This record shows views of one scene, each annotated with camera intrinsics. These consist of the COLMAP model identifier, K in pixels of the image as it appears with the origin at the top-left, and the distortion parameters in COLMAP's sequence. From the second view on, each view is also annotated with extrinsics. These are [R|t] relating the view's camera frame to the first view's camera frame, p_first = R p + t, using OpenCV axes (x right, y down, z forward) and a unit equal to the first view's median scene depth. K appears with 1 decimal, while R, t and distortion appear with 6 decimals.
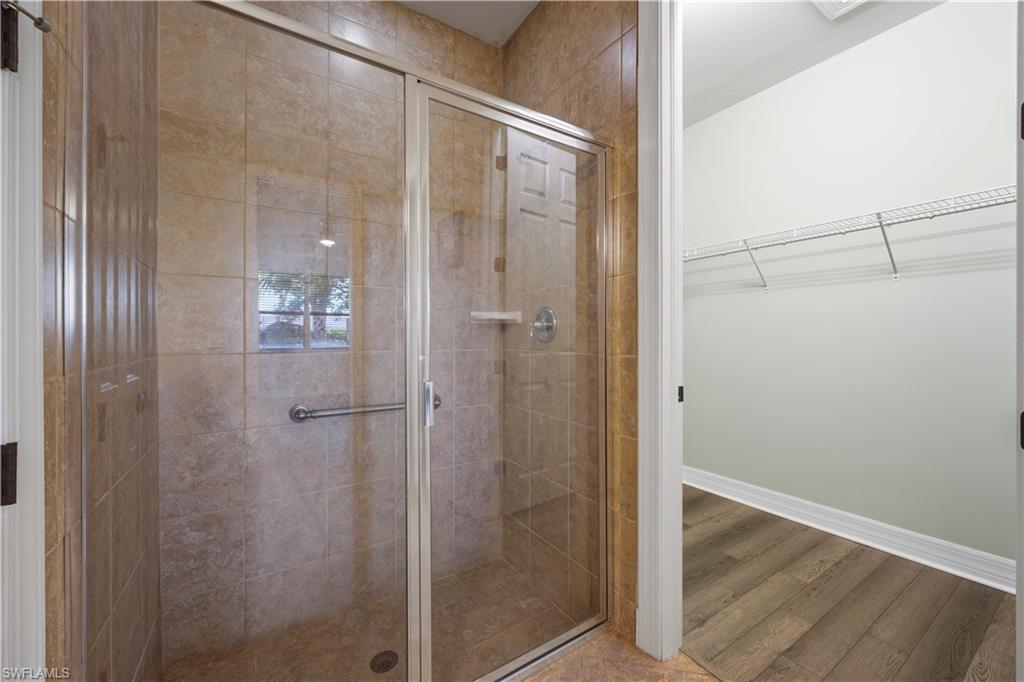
lens RADIAL K [[396.7, 0, 515.4], [0, 396.7, 340.2], [0, 0, 1]] dist [-0.003457, -0.000248]
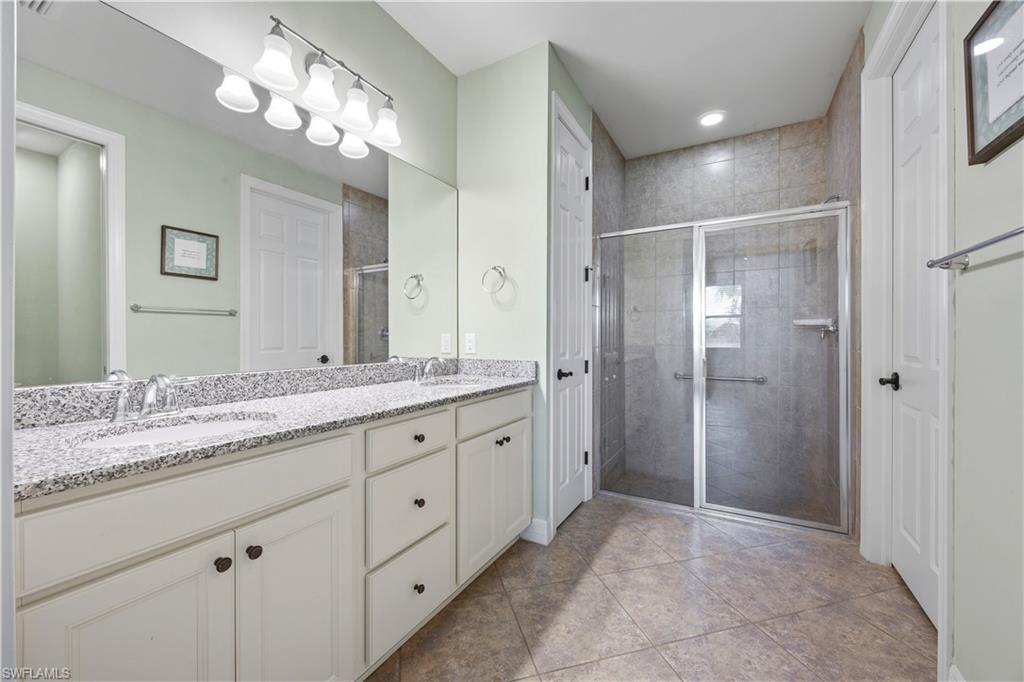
lens RADIAL K [[396.7, 0, 512.7], [0, 396.7, 338.2], [0, 0, 1]] dist [-0.003457, -0.000248]
pose [[0.468157, 0.000823, -0.883645, 0.683835], [-0.000440, 1.000000, 0.000698, -0.007888], [0.883645, 0.000062, 0.468157, -0.560605]]
